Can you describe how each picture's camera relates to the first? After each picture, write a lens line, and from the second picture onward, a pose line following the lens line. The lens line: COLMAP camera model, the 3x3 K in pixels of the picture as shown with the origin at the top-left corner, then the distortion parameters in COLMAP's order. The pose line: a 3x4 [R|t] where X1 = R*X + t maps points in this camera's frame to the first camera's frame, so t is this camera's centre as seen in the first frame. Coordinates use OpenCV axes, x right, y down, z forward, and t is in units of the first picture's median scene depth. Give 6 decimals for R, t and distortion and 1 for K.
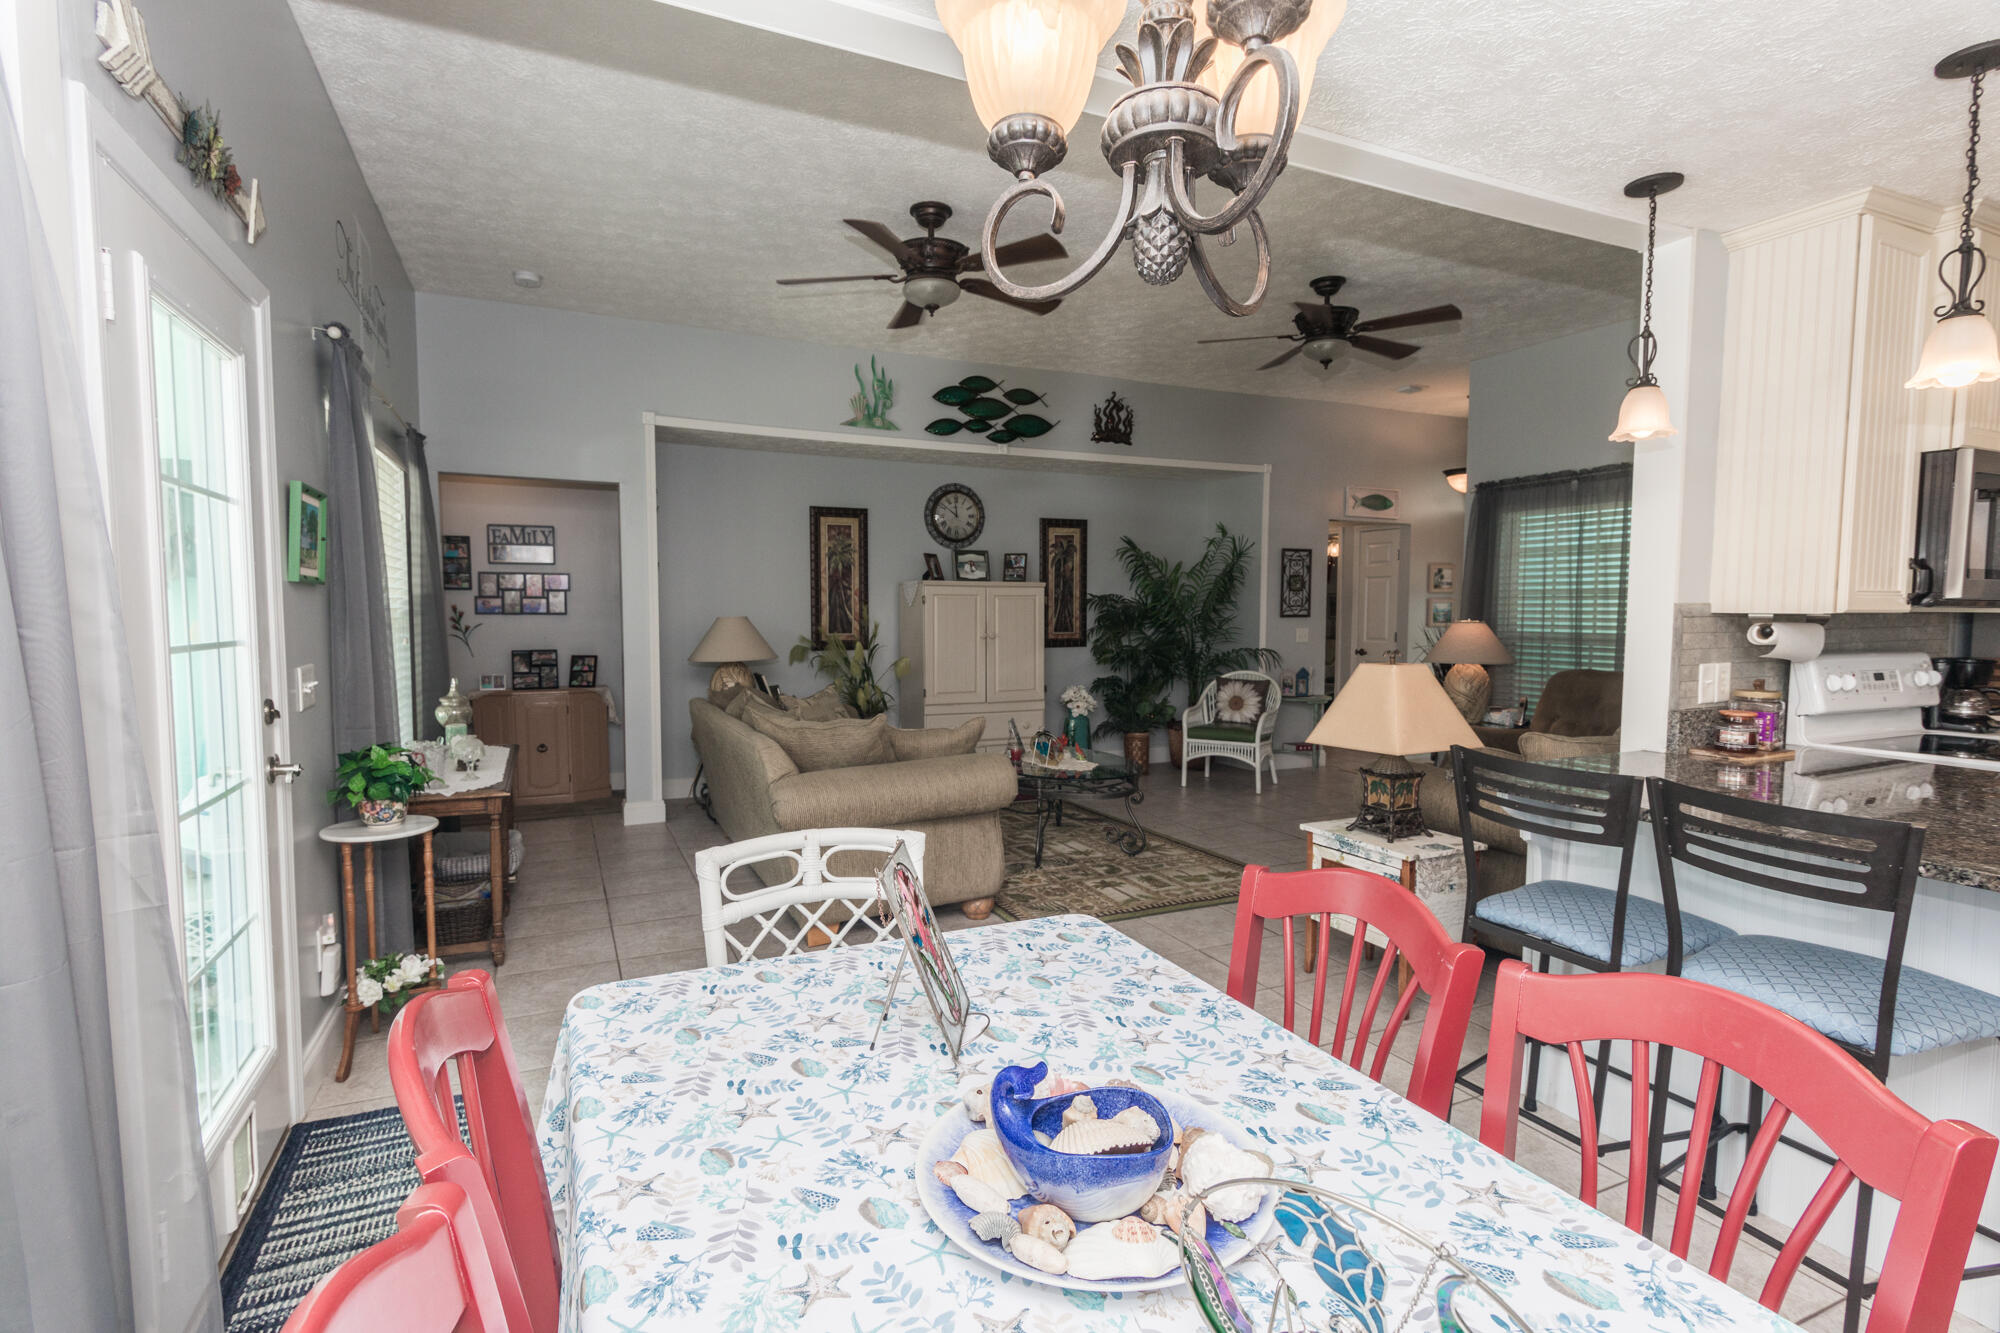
lens RADIAL K [[954.5, 0, 980.4], [0, 954.5, 672.8], [0, 0, 1]] dist [0.008469, -0.001575]
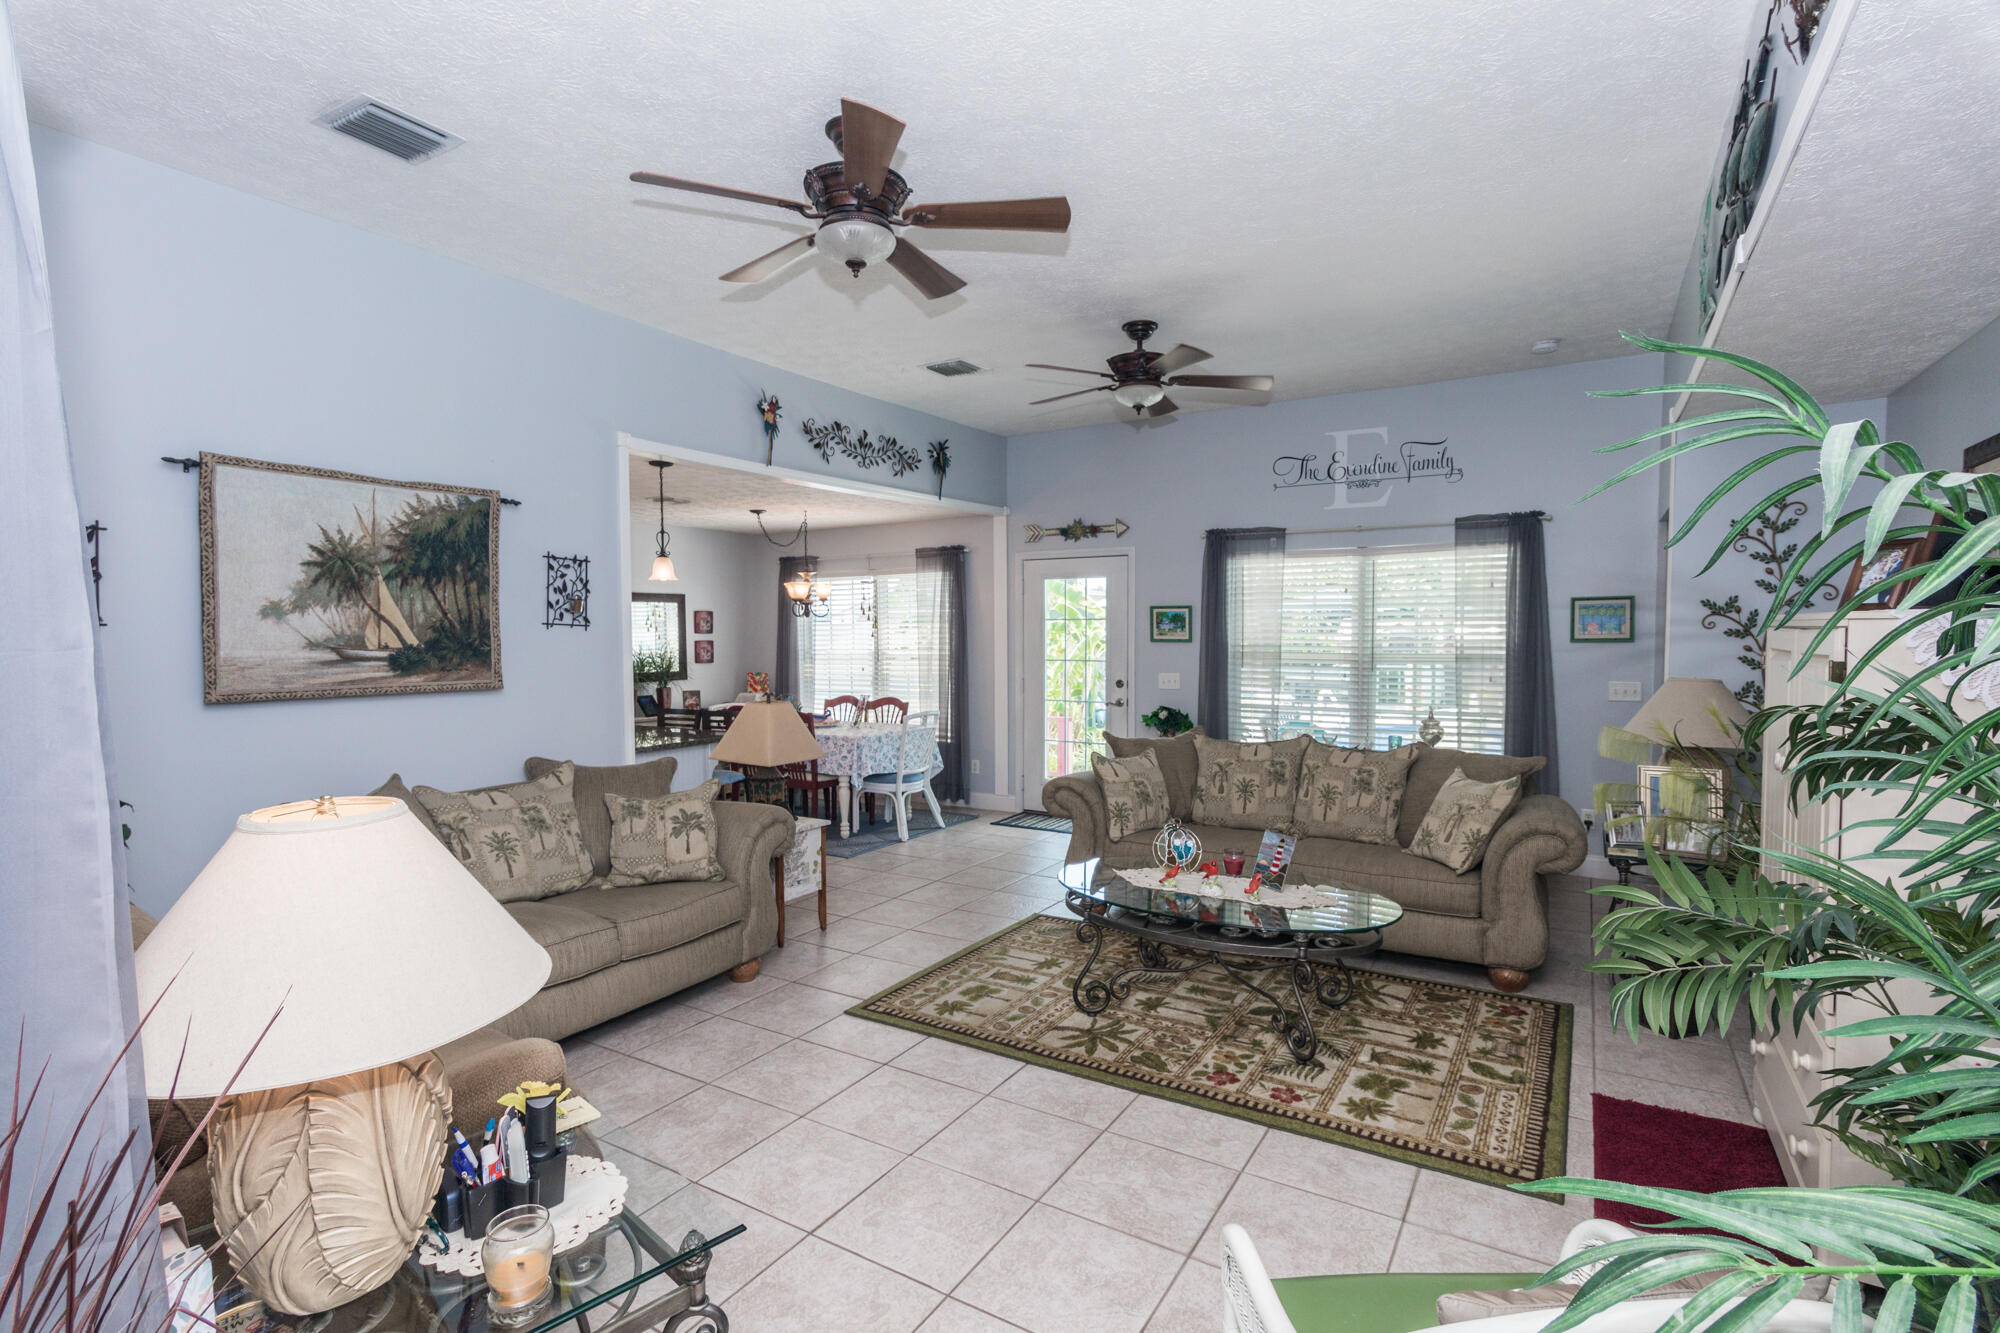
lens RADIAL K [[954.5, 0, 995.8], [0, 954.5, 671.8], [0, 0, 1]] dist [0.008469, -0.001575]
pose [[-0.826100, 0.023517, -0.563032, 0.470614], [-0.038385, 0.994460, 0.097857, -0.100548], [0.562214, 0.102451, -0.820621, 1.163011]]
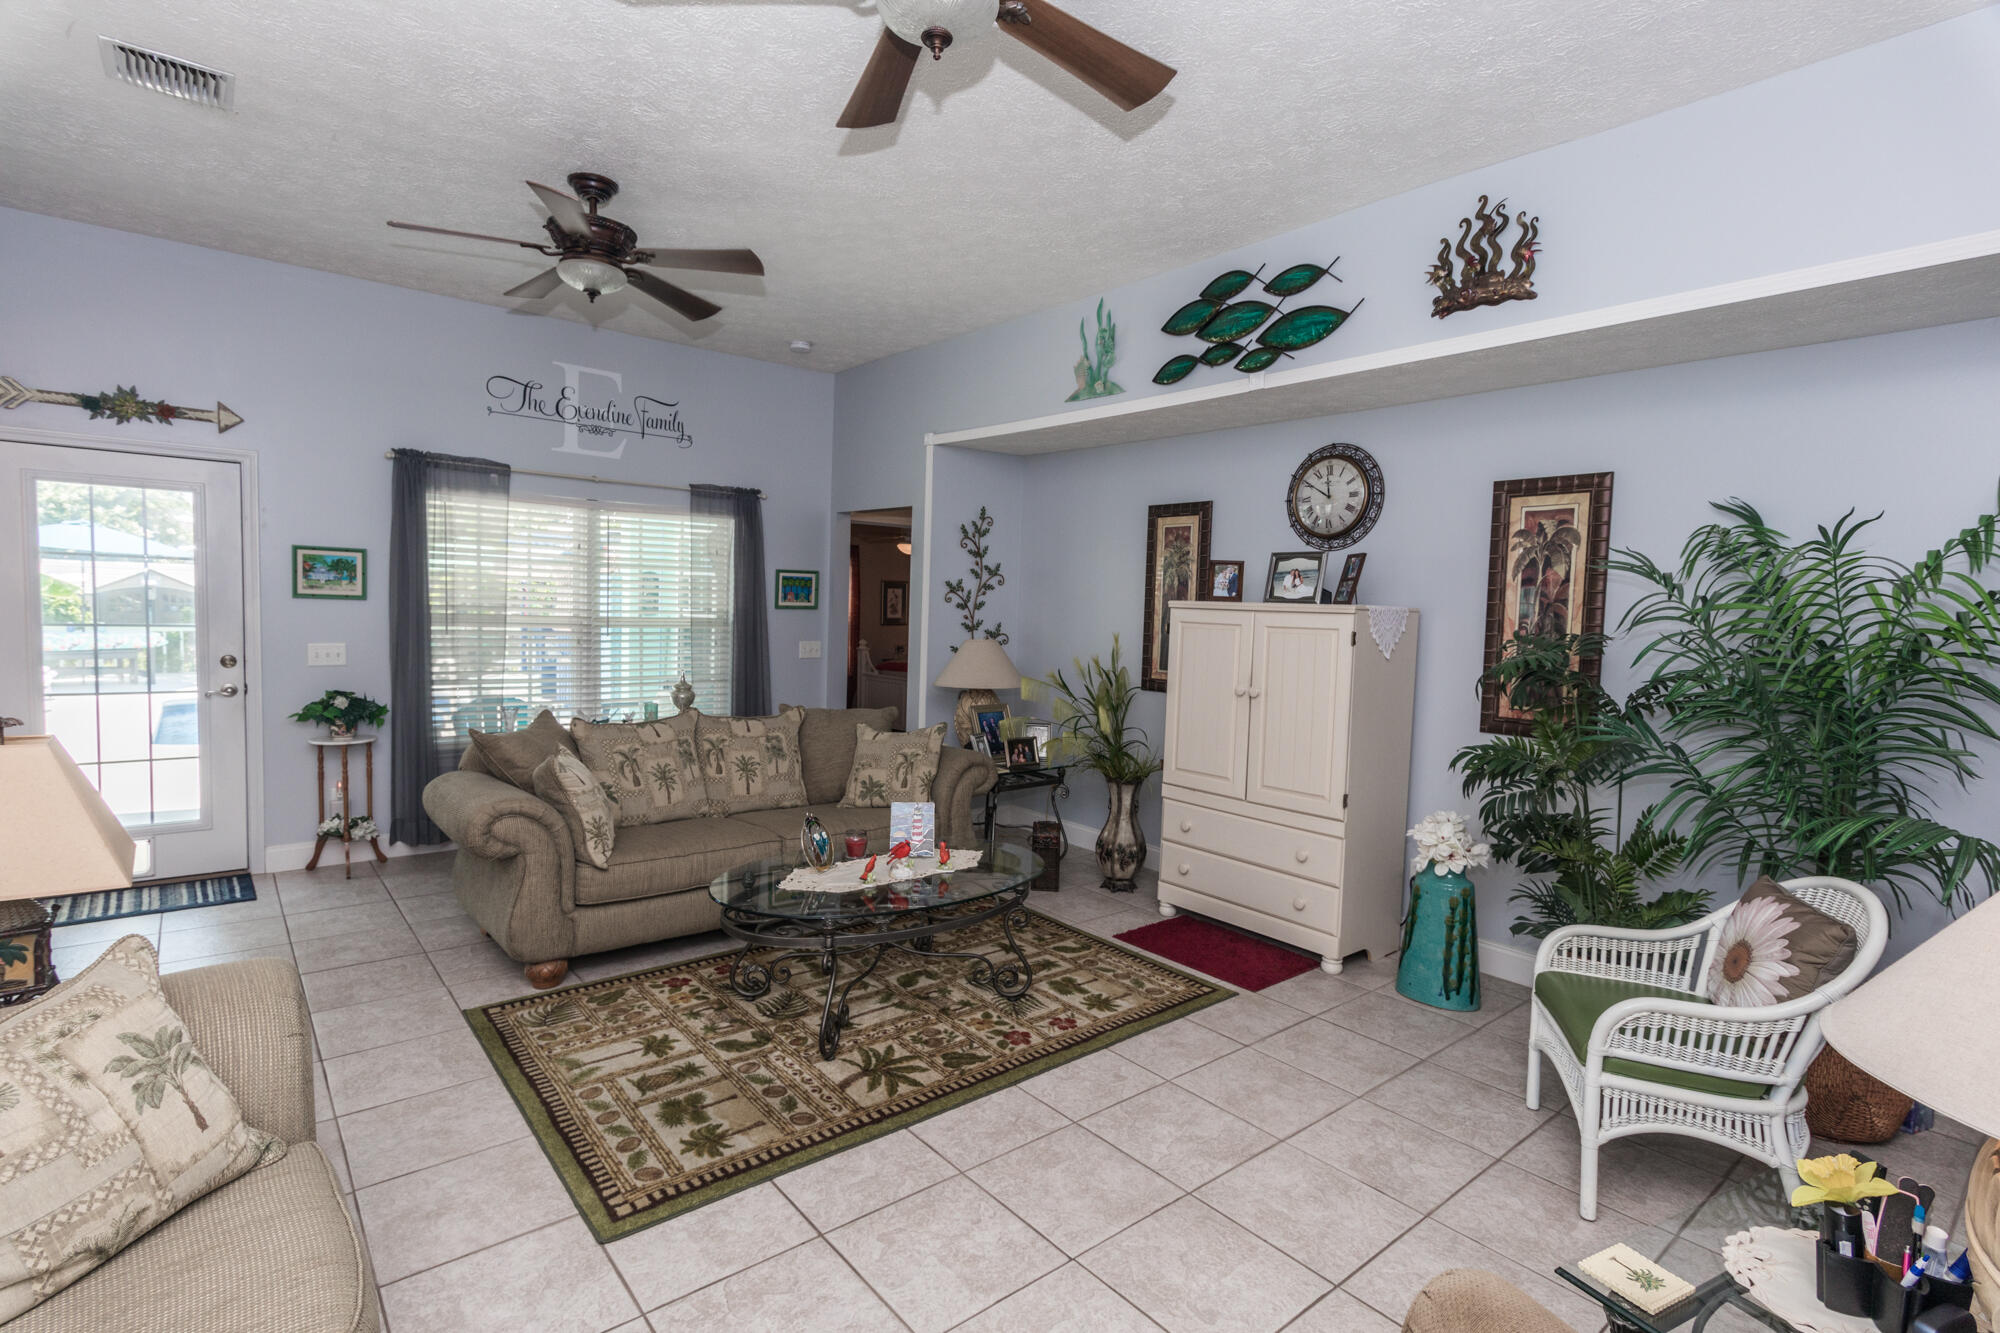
lens RADIAL K [[954.5, 0, 993.3], [0, 954.5, 668.8], [0, 0, 1]] dist [0.008469, -0.001575]
pose [[0.263864, 0.070352, -0.961991, 0.569744], [-0.097549, 0.994169, 0.045948, -0.067884], [0.959614, 0.081717, 0.269188, 0.701892]]
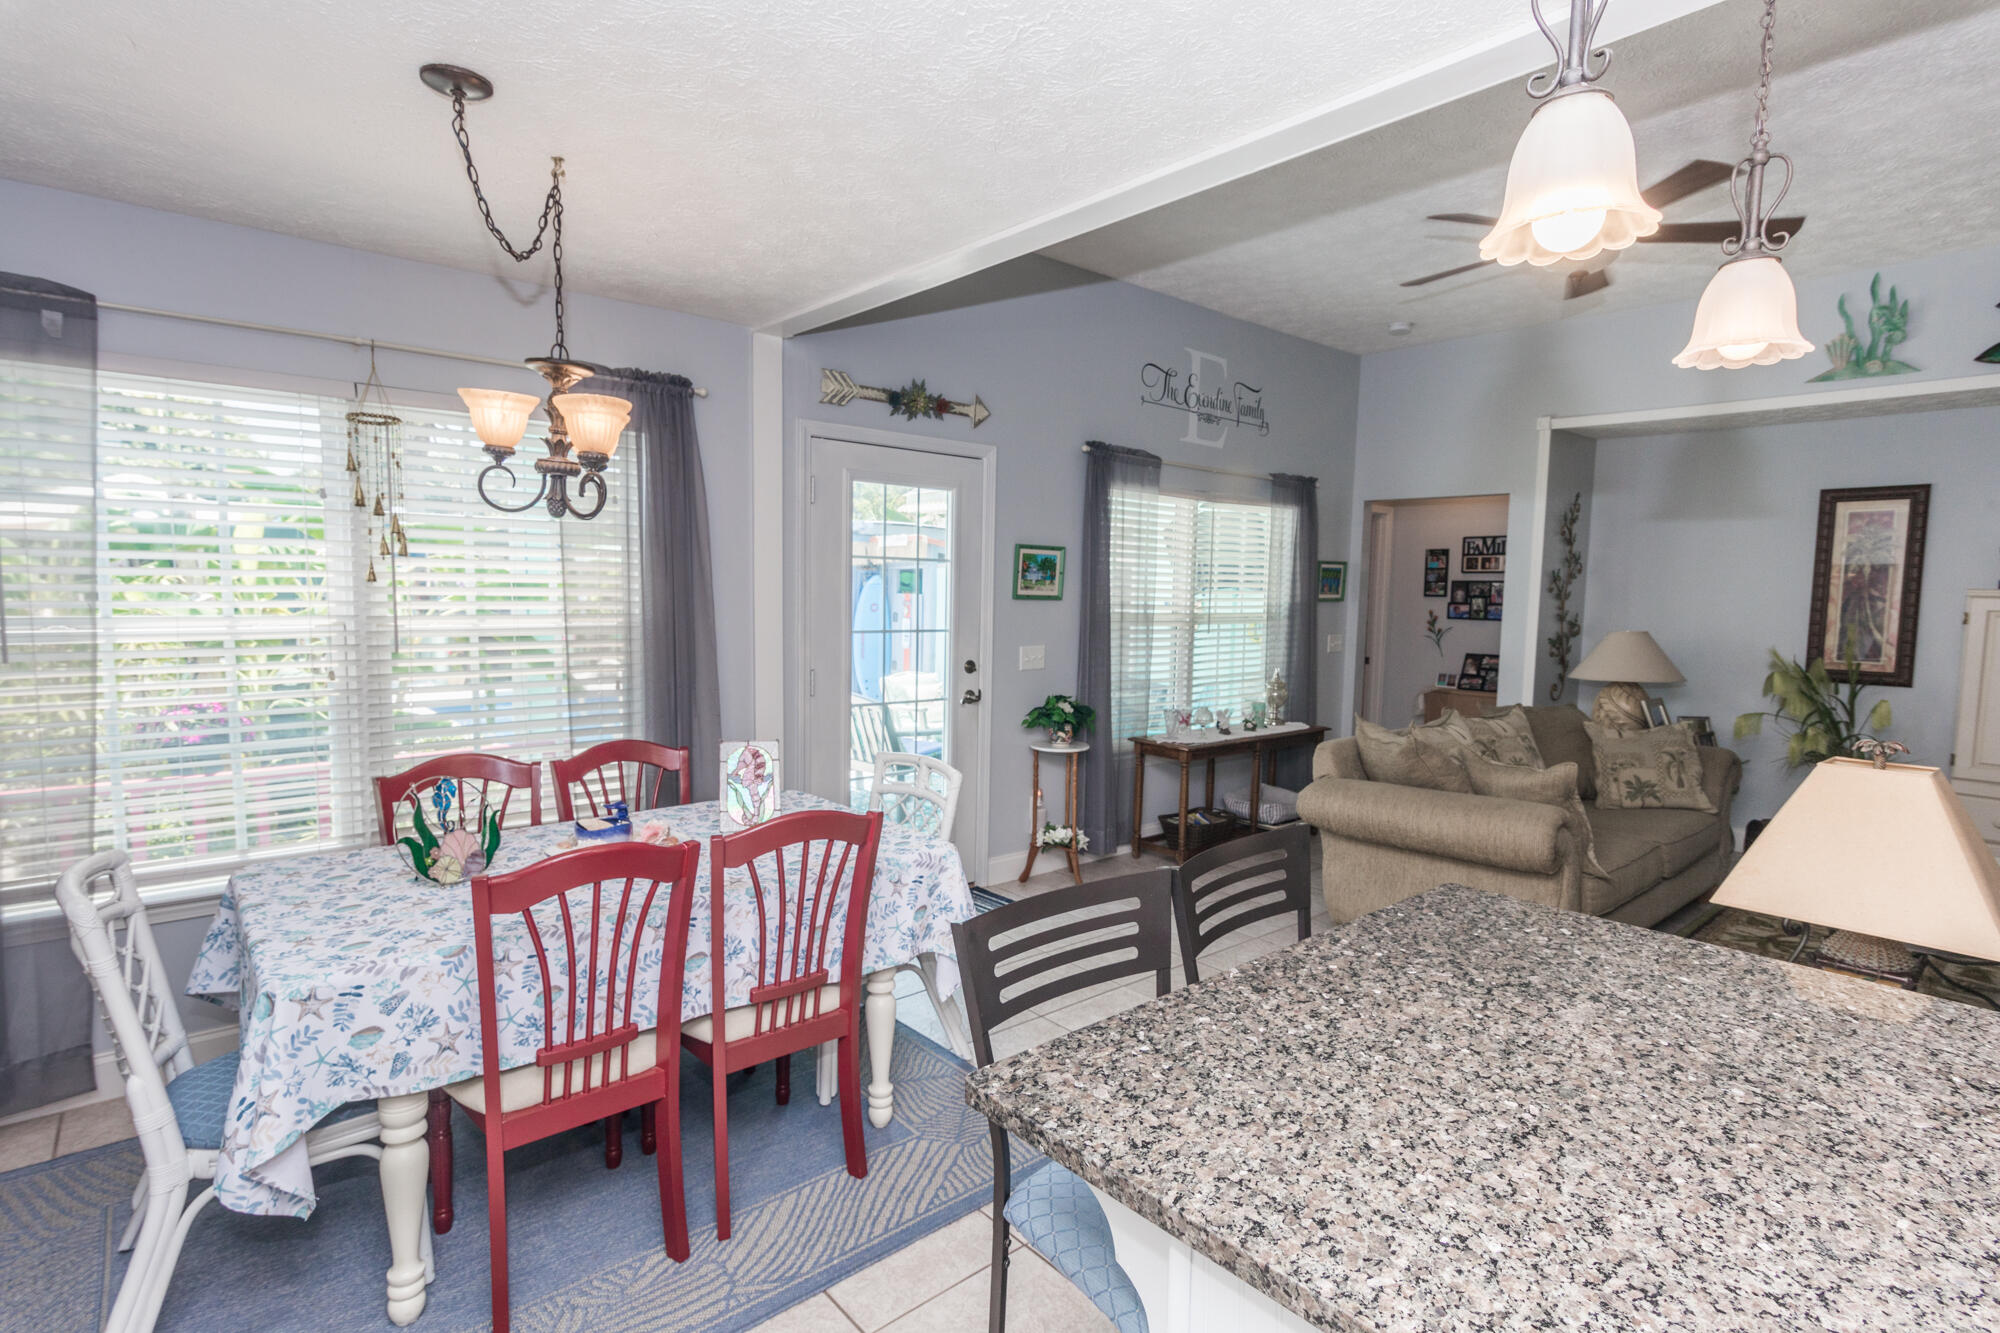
lens RADIAL K [[954.5, 0, 1000.9], [0, 954.5, 668.3], [0, 0, 1]] dist [0.008469, -0.001575]
pose [[0.276613, 0.084045, -0.957299, 0.393573], [-0.083798, 0.994483, 0.063096, -0.029252], [0.957321, 0.062767, 0.282130, 0.182103]]
